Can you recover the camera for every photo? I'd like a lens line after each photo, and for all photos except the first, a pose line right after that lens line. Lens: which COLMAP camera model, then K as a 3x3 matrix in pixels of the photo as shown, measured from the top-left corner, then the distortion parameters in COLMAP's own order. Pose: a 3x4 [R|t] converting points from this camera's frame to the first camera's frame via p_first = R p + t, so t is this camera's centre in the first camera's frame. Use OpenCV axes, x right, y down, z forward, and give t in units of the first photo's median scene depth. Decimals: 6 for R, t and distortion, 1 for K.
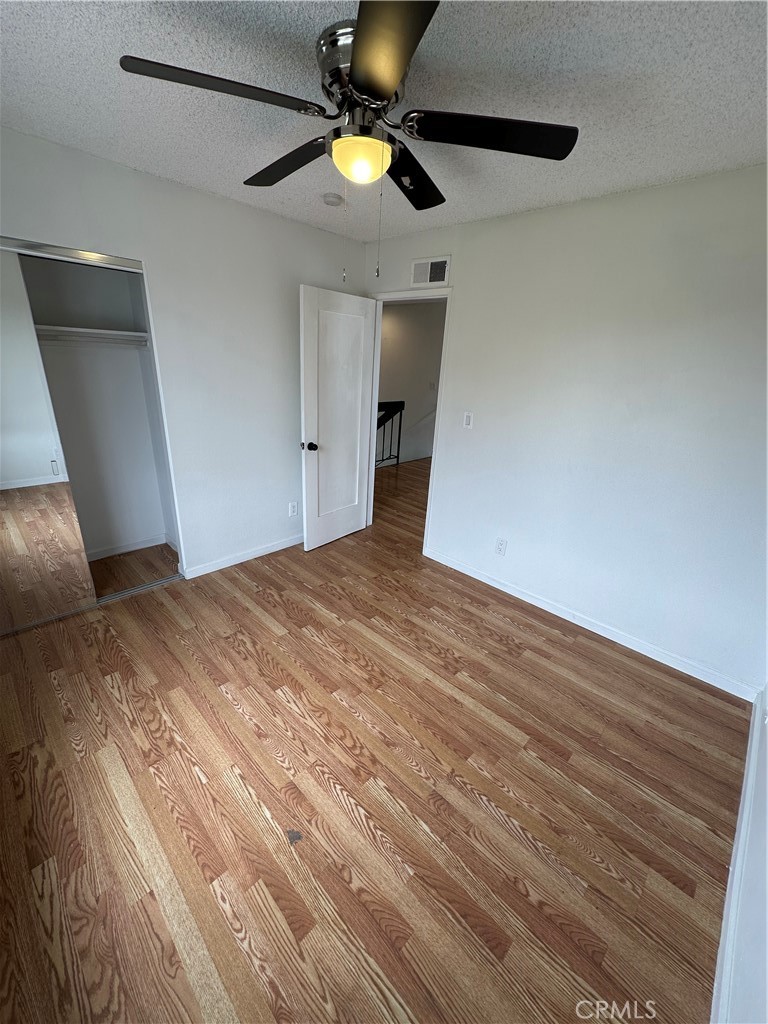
lens RADIAL K [[405.1, 0, 384.0], [0, 405.1, 512.0], [0, 0, 1]] dist [0.000115, 0.000100]
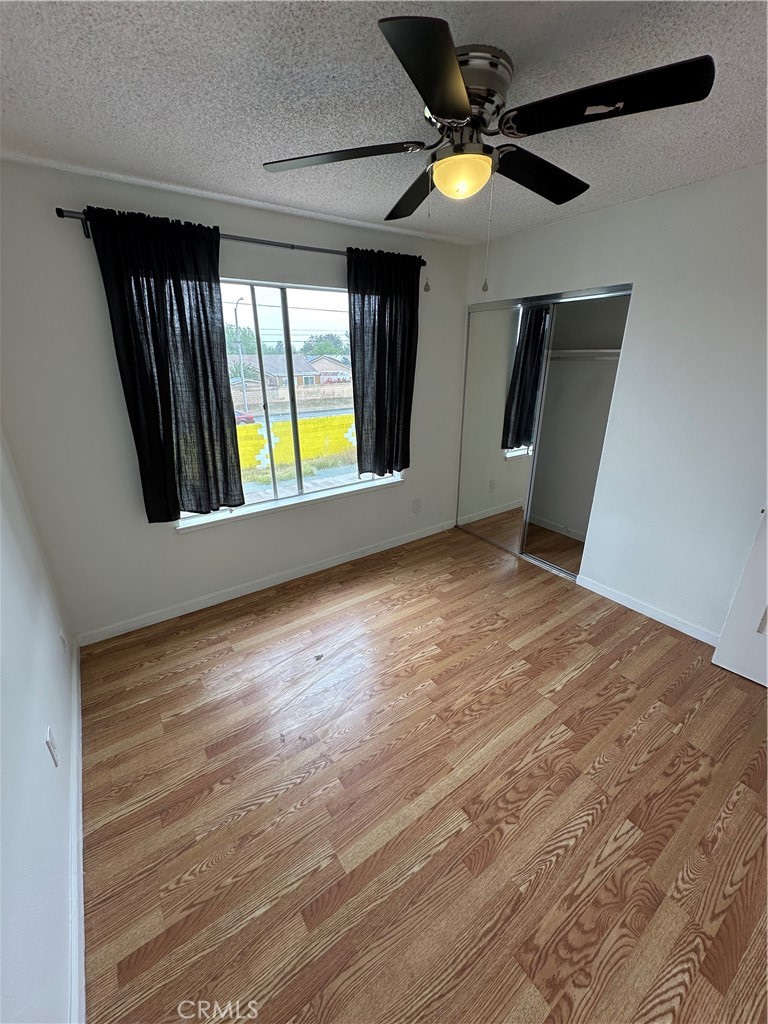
lens RADIAL K [[408.9, 0, 384.0], [0, 408.9, 512.0], [0, 0, 1]] dist [0.000102, 0.000523]
pose [[-0.184579, 0.303406, -0.934813, 0.778667], [-0.355120, 0.866306, 0.351289, -0.272361], [0.916417, 0.396812, -0.052157, 0.777429]]
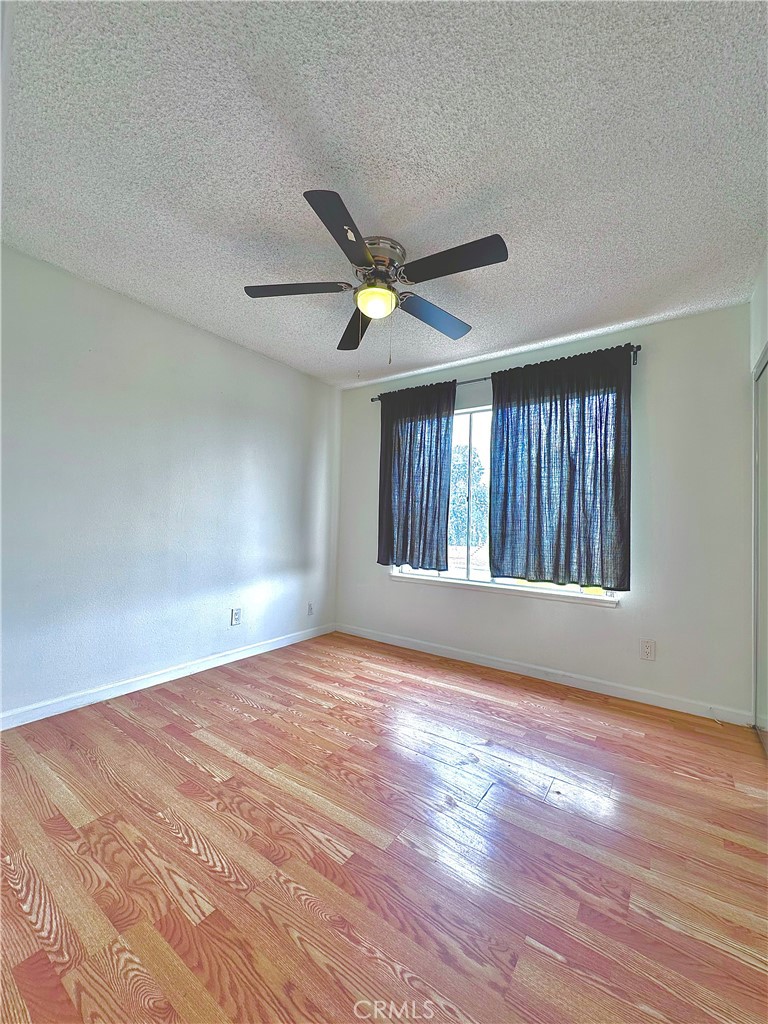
lens RADIAL K [[405.1, 0, 384.0], [0, 405.1, 512.0], [0, 0, 1]] dist [0.000115, 0.000100]
pose [[-0.984315, -0.084173, -0.155047, 0.057090], [-0.130645, 0.938379, 0.319964, -0.402824], [0.118560, 0.335201, -0.934657, 1.752188]]
